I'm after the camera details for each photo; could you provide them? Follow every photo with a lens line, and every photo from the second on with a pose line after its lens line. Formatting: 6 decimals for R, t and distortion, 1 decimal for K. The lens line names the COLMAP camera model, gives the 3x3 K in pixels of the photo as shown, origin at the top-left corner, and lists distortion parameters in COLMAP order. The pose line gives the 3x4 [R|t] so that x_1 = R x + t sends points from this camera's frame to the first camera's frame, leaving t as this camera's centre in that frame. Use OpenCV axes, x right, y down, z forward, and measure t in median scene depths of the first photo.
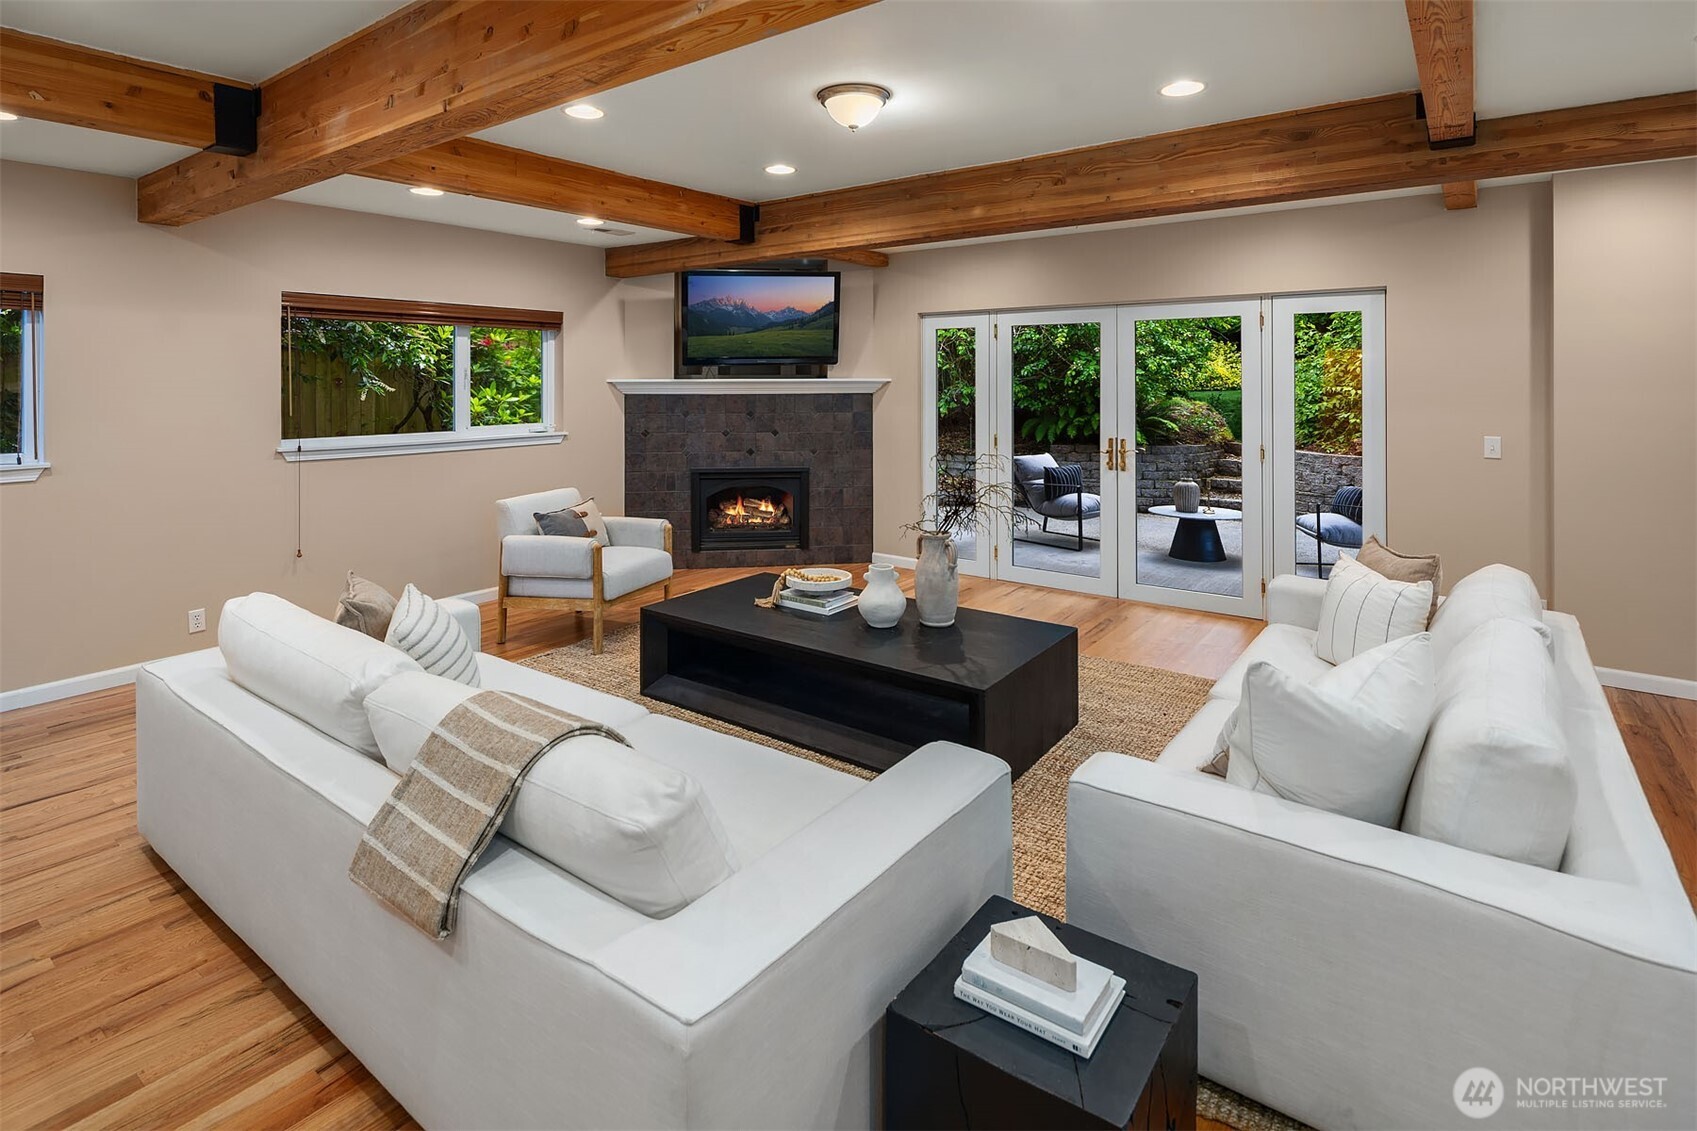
lens RADIAL K [[818.8, 0, 837.2], [0, 818.8, 534.6], [0, 0, 1]] dist [0.003129, -0.002278]
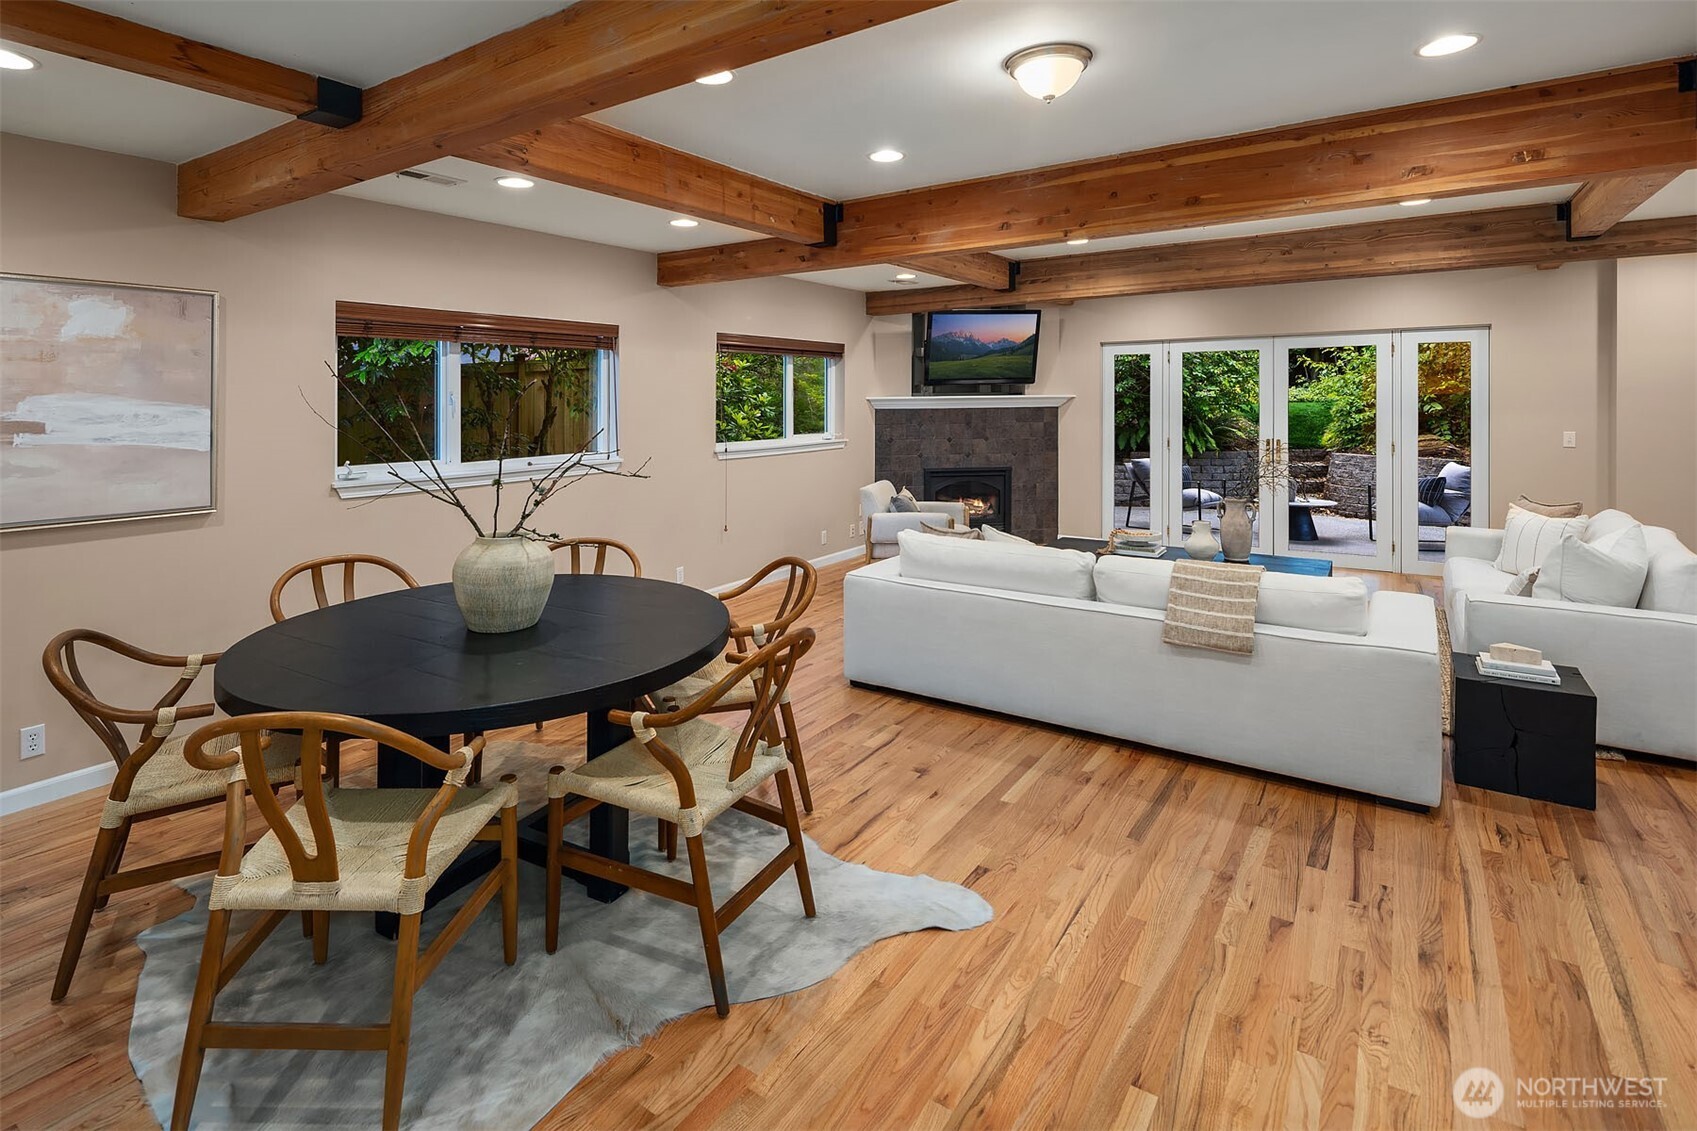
lens RADIAL K [[818.8, 0, 840.6], [0, 818.8, 568.1], [0, 0, 1]] dist [0.003129, -0.002278]
pose [[0.998459, -0.019316, 0.052030, -0.399958], [0.018429, 0.999678, 0.017466, 0.050794], [-0.052351, -0.016480, 0.998493, -0.260889]]
